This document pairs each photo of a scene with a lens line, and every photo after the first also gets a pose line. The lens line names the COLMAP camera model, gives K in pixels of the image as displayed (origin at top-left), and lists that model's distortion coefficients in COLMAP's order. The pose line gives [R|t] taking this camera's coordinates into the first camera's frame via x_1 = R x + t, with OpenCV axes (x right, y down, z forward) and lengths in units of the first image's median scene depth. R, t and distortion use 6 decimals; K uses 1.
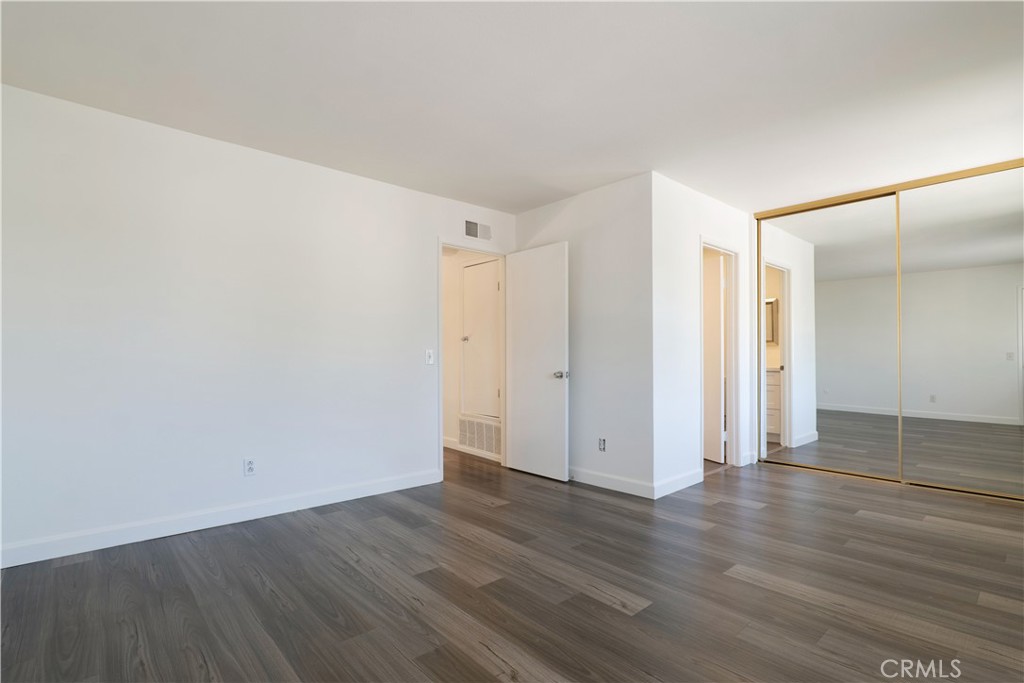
lens RADIAL K [[488.4, 0, 513.3], [0, 488.4, 357.4], [0, 0, 1]] dist [-0.010460, 0.000796]
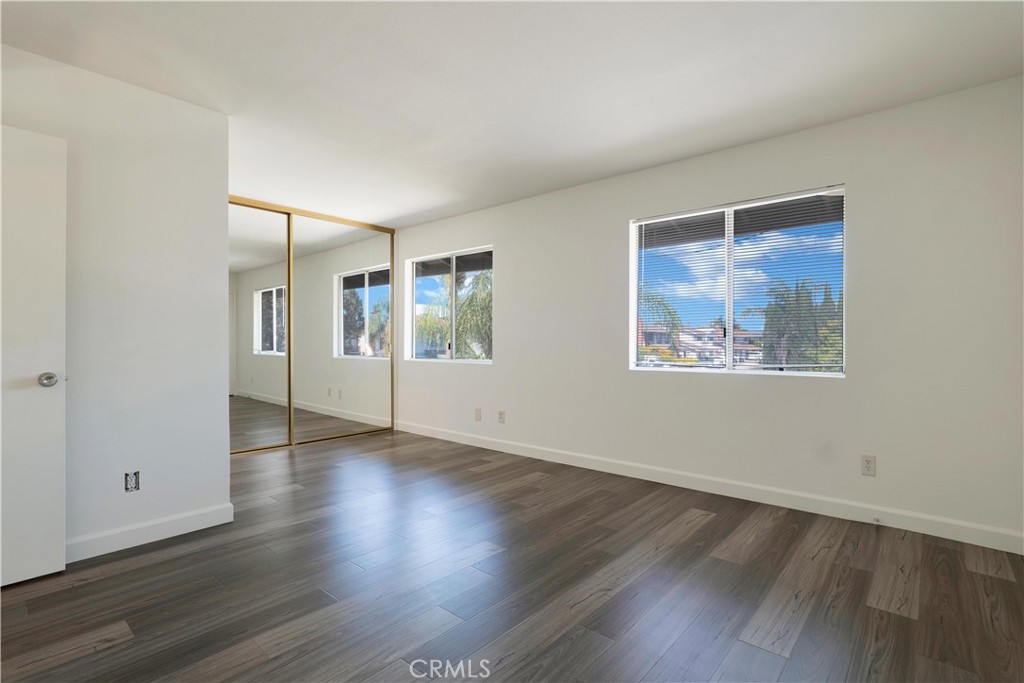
lens RADIAL K [[488.4, 0, 511.6], [0, 488.4, 342.5], [0, 0, 1]] dist [-0.010460, 0.000796]
pose [[-0.124389, 0.005803, 0.992217, -0.591363], [0.002622, 0.999981, -0.005520, -0.000084], [-0.992230, 0.001915, -0.124401, 0.661323]]
